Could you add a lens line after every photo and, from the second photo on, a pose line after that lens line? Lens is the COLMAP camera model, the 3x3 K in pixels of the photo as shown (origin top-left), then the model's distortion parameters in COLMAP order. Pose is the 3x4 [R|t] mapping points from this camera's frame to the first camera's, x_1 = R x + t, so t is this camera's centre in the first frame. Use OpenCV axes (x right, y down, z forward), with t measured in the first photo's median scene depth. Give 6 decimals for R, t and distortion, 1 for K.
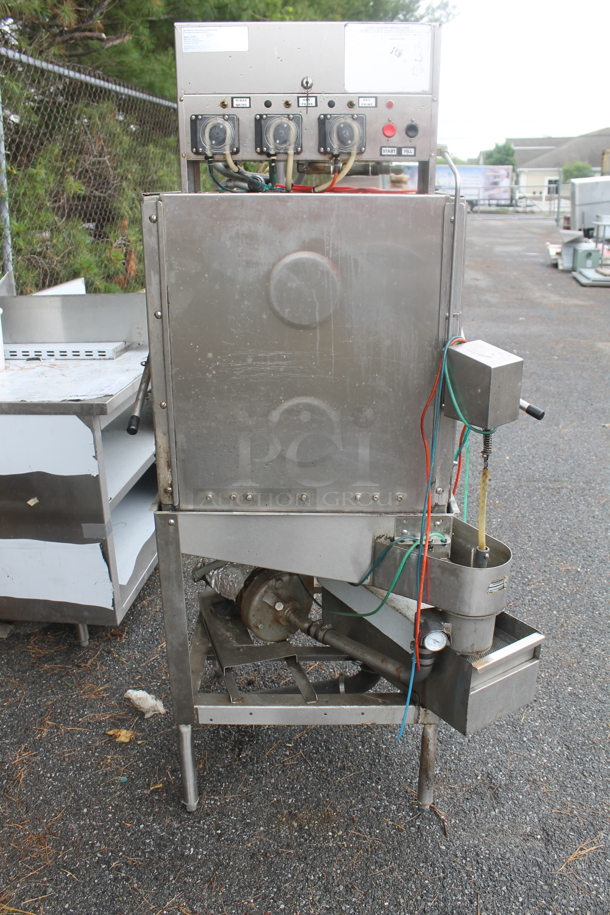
lens RADIAL K [[769.6, 0, 313.1], [0, 769.6, 459.8], [0, 0, 1]] dist [-0.144128, 0.100894]
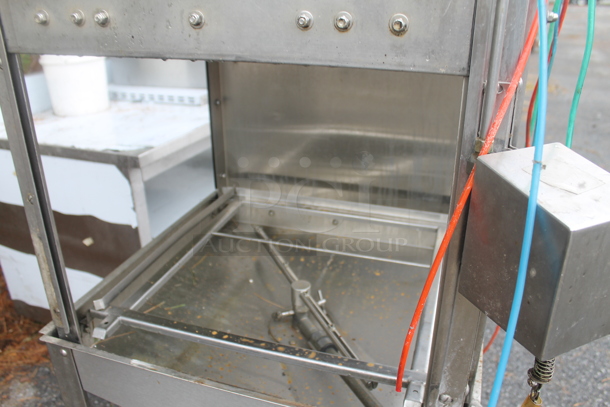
lens RADIAL K [[513.1, 0, 307.9], [0, 513.1, 201.8], [0, 0, 1]] dist [-0.144128, 0.100894]
pose [[0.954155, 0.116615, -0.275663, 0.136944], [-0.098164, 0.991961, 0.079859, -0.111547], [0.282760, -0.049138, 0.957931, 0.564196]]
